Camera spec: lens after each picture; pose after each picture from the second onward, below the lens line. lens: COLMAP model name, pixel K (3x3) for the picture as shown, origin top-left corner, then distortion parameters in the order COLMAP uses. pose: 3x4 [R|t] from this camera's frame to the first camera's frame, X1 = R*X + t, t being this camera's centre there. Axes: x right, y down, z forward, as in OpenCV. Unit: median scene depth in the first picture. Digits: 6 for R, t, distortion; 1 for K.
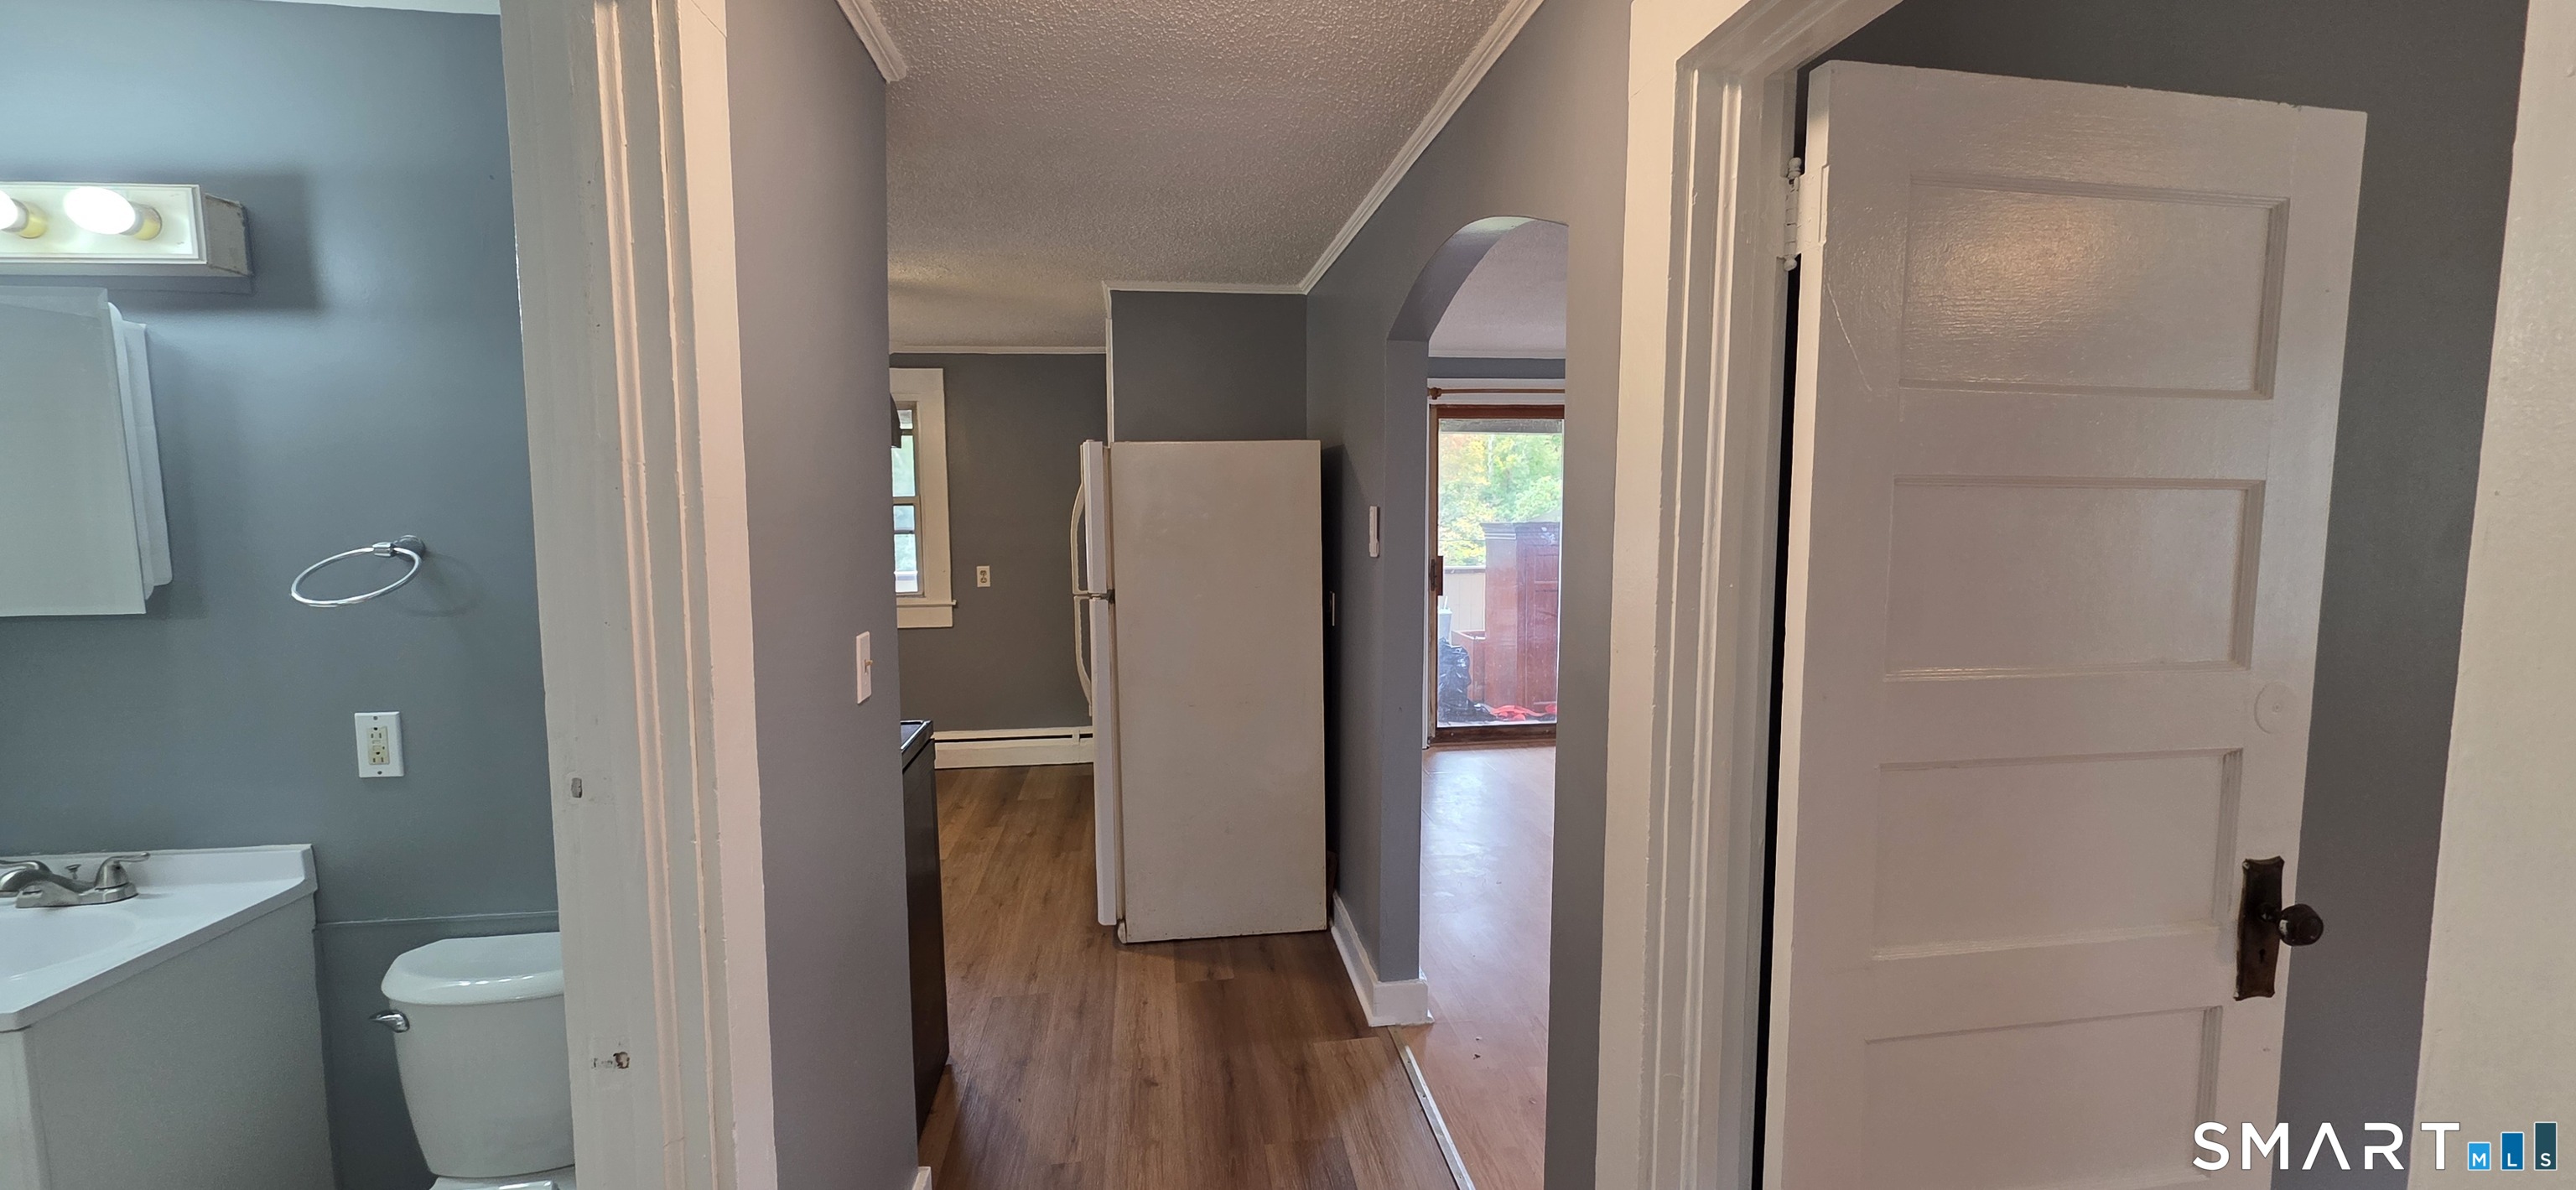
lens RADIAL K [[1020.7, 0, 1282.3], [0, 1020.7, 599.3], [0, 0, 1]] dist [0.003328, -0.000449]
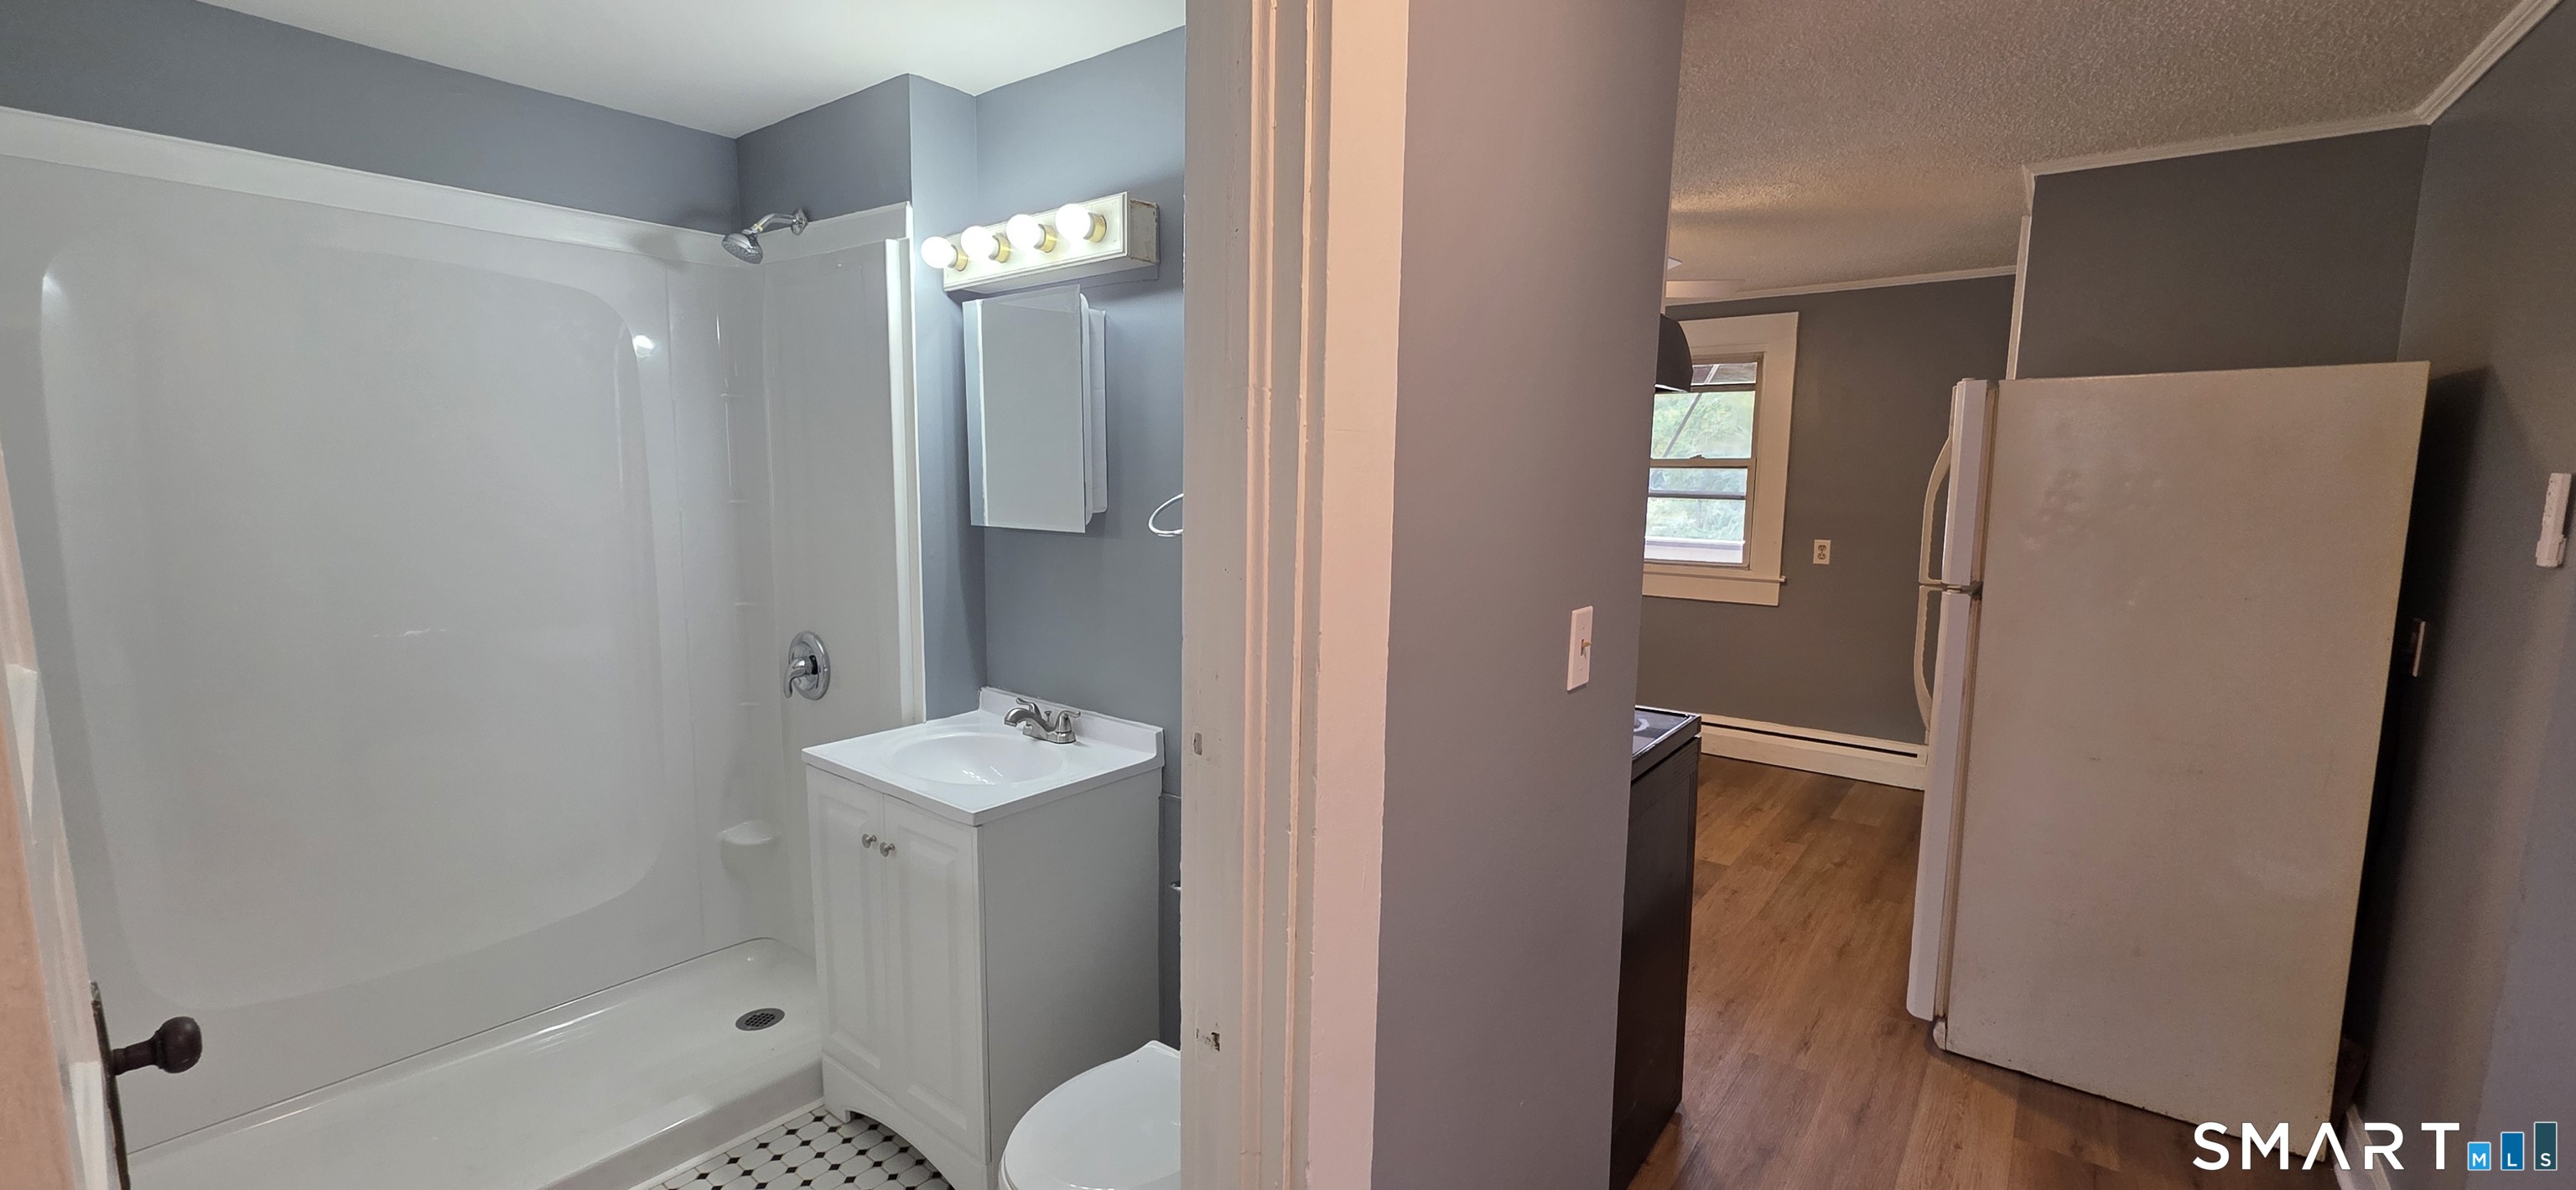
lens RADIAL K [[1020.7, 0, 1293.8], [0, 1020.7, 596.0], [0, 0, 1]] dist [0.003328, -0.000449]
pose [[0.705765, 0.103141, -0.700898, 0.005495], [-0.082895, 0.994572, 0.062886, -0.009028], [0.703579, 0.013718, 0.710484, 0.236297]]
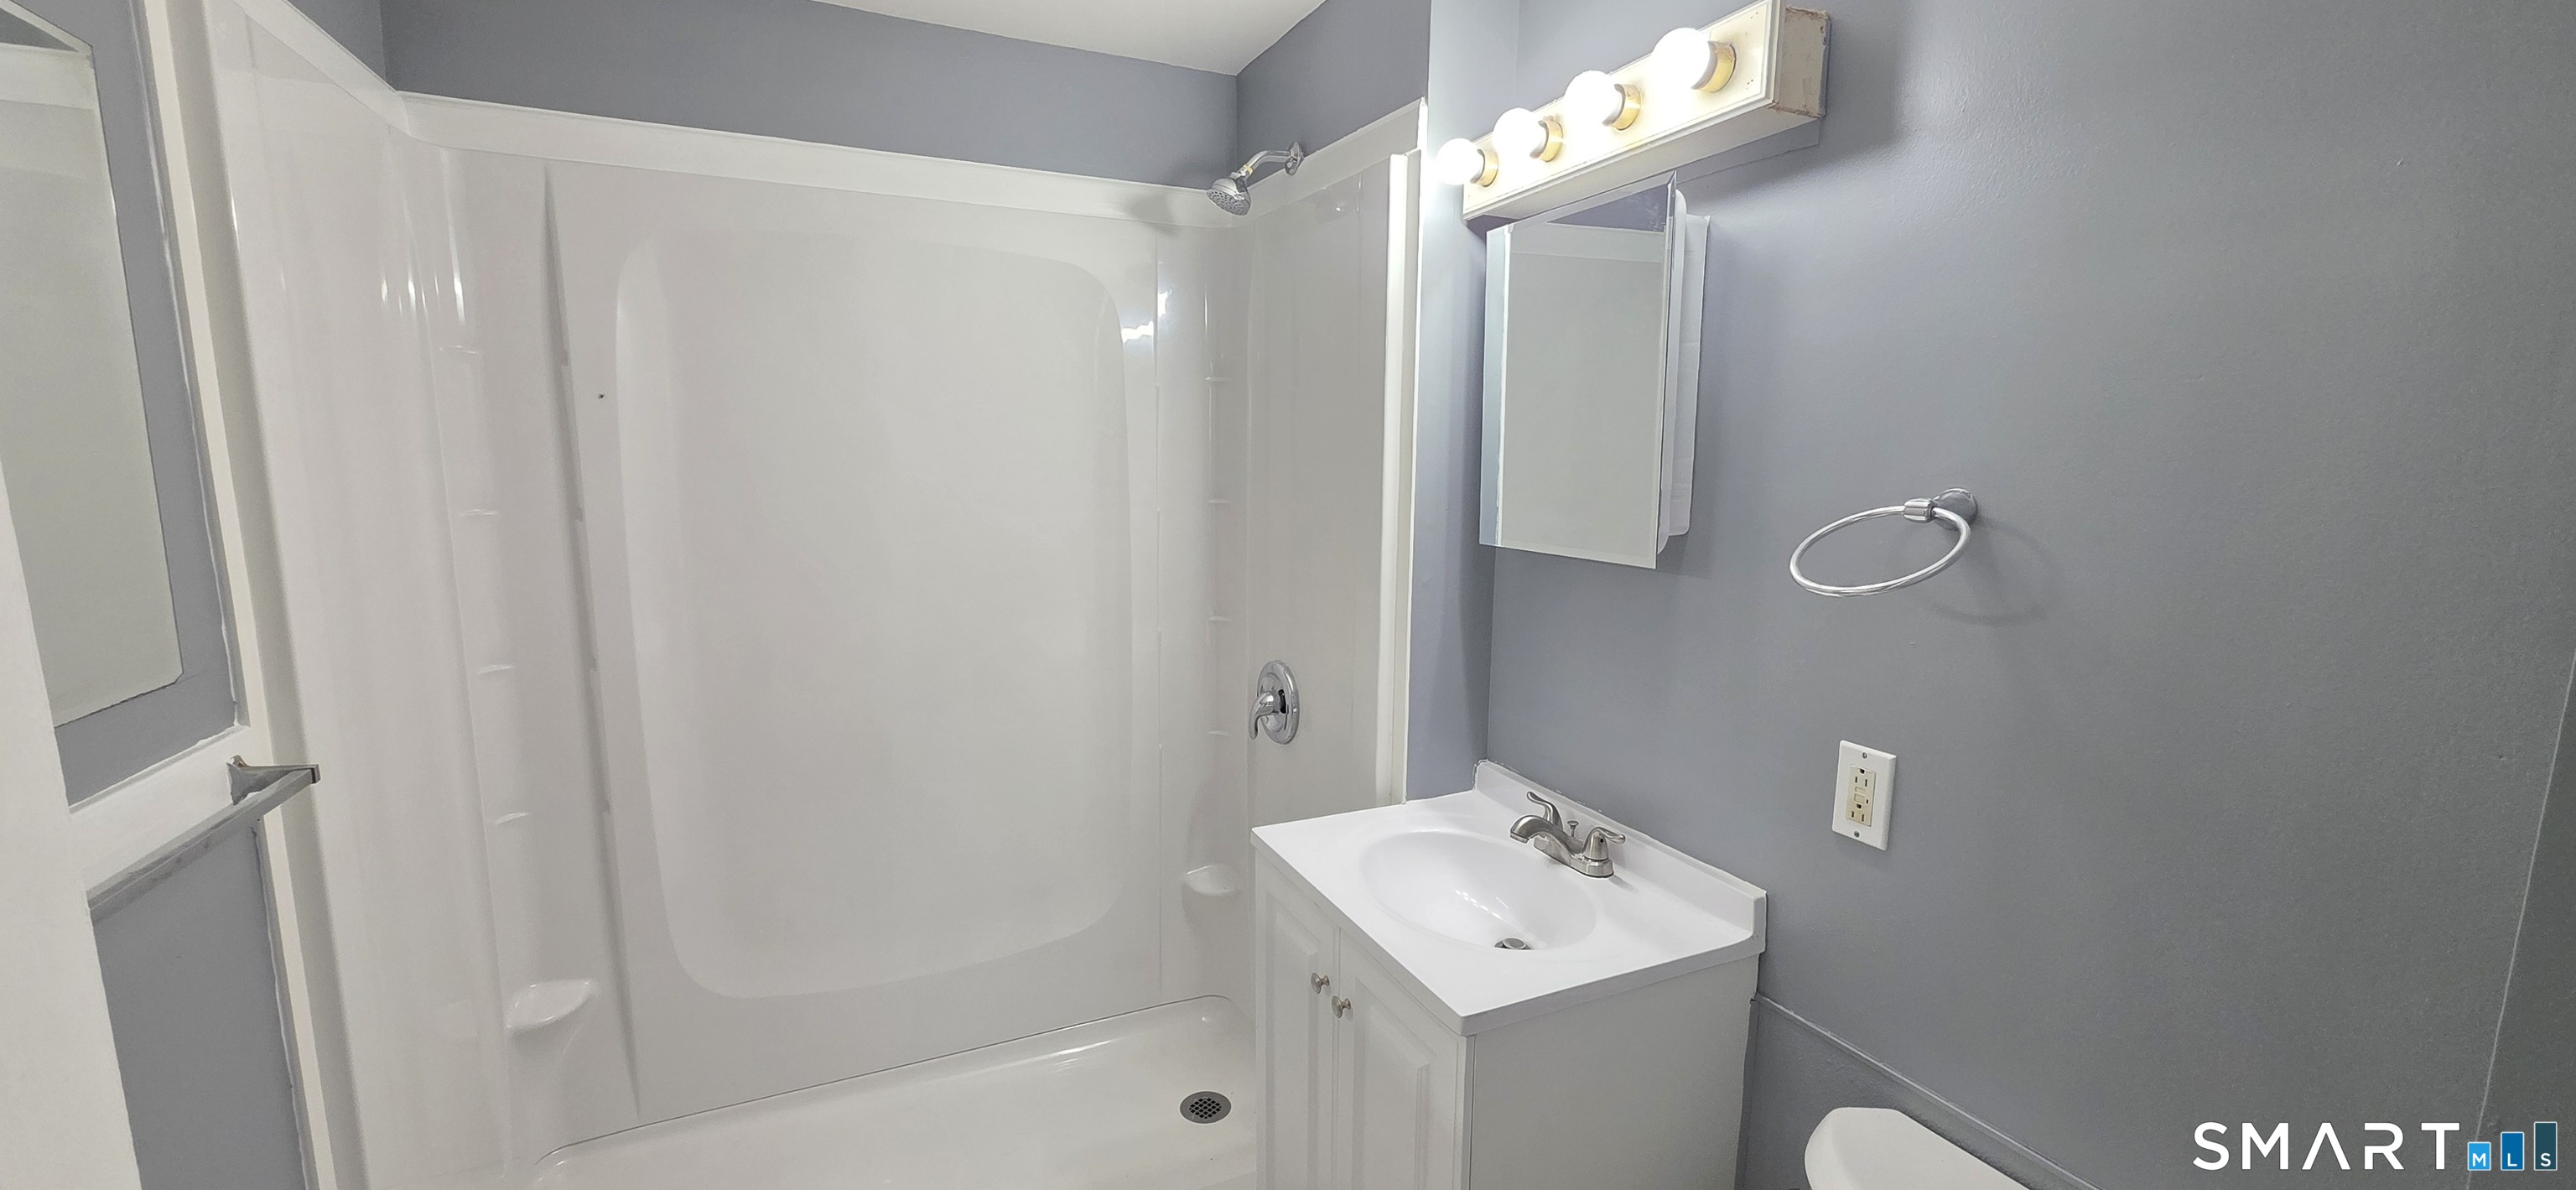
lens RADIAL K [[1020.7, 0, 1289.8], [0, 1020.7, 592.1], [0, 0, 1]] dist [0.003328, -0.000449]
pose [[0.300833, 0.141011, -0.943194, -0.375321], [-0.099265, 0.988266, 0.116089, -0.031601], [0.948497, 0.058703, 0.311300, 0.418721]]
